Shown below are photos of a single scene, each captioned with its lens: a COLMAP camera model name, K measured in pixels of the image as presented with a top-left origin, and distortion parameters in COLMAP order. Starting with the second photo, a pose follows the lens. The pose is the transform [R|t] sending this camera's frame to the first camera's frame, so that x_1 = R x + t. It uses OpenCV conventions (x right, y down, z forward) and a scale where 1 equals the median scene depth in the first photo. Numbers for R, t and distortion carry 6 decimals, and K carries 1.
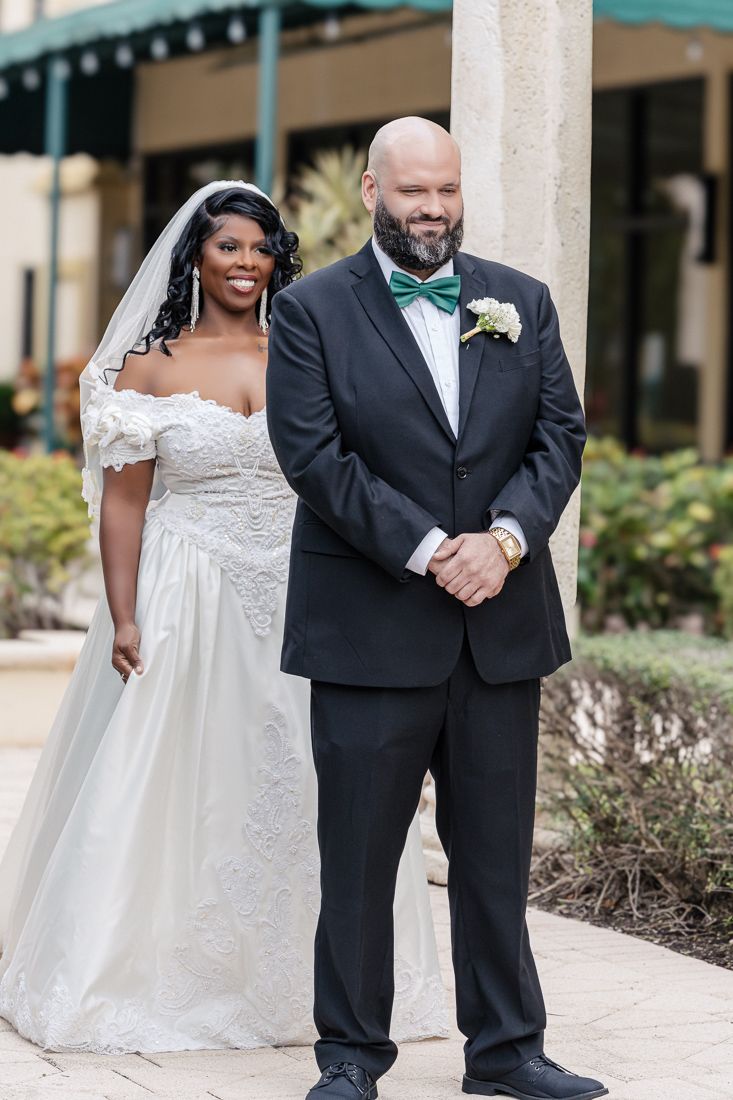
lens RADIAL K [[4713.7, 0, 365.2], [0, 4713.7, 550.6], [0, 0, 1]] dist [-0.084794, 0.000000]
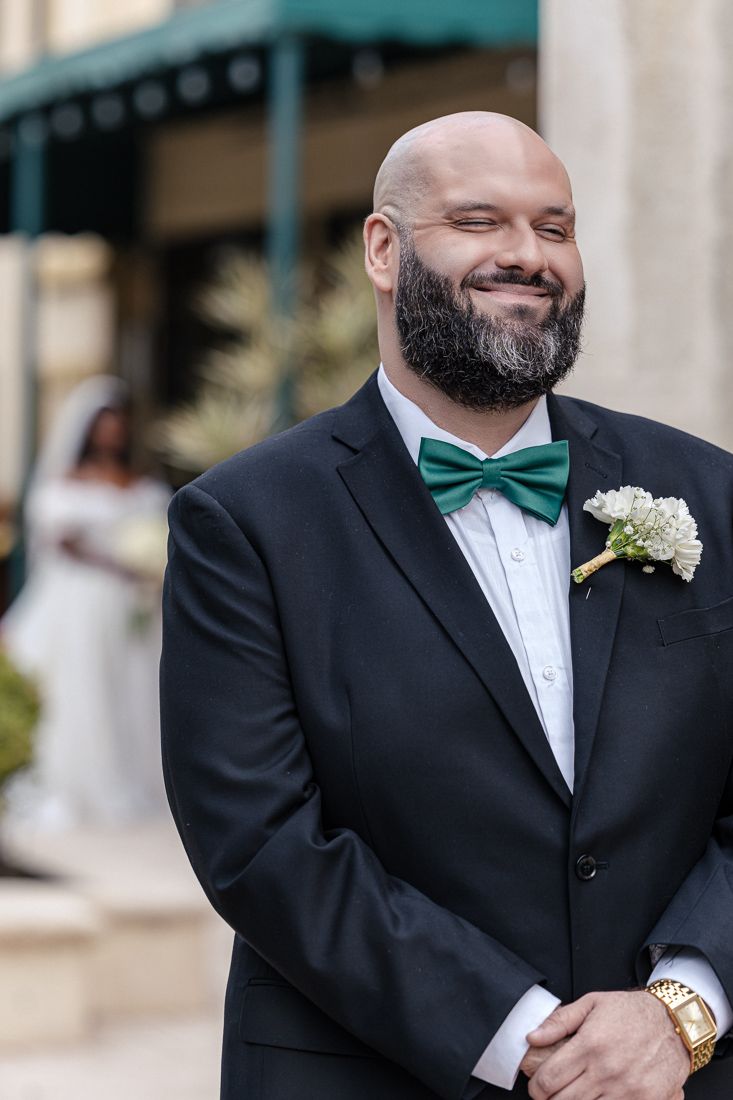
lens RADIAL K [[4713.7, 0, 366.3], [0, 4713.7, 548.8], [0, 0, 1]] dist [-0.084794, 0.000000]
pose [[0.999621, -0.027392, -0.002778, 0.001150], [0.027223, 0.998426, -0.049039, -0.025510], [0.004117, 0.048945, 0.998793, 0.537178]]
